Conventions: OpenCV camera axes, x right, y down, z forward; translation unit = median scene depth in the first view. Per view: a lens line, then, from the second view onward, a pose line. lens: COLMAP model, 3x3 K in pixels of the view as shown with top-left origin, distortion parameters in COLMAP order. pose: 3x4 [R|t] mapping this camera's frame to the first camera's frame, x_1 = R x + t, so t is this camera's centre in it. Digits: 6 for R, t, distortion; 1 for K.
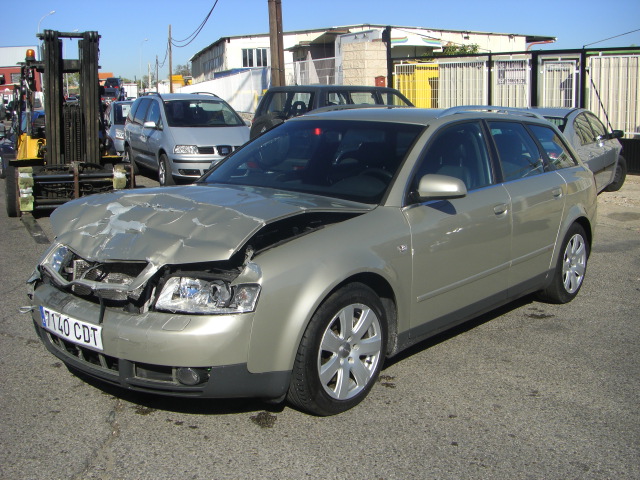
lens RADIAL K [[705.4, 0, 320.0], [0, 705.4, 240.0], [0, 0, 1]] dist [-0.199163, 0.148527]
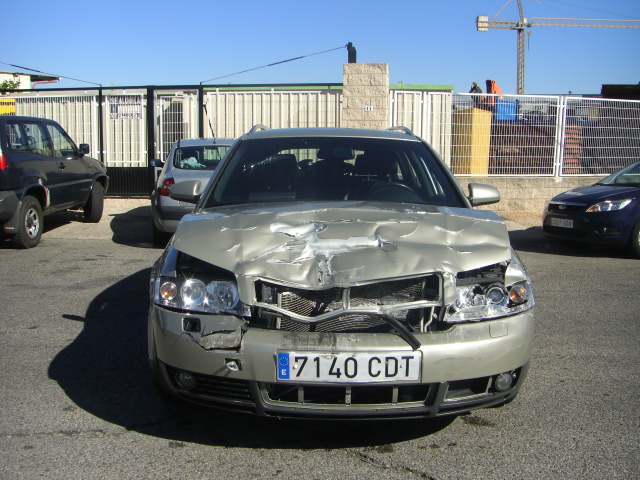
lens RADIAL K [[705.4, 0, 320.0], [0, 705.4, 240.0], [0, 0, 1]] dist [-0.199163, 0.148527]
pose [[0.757906, -0.074730, 0.648069, -0.173812], [0.111966, 0.993577, -0.016372, -0.002878], [-0.642684, 0.084970, 0.761405, 0.069676]]
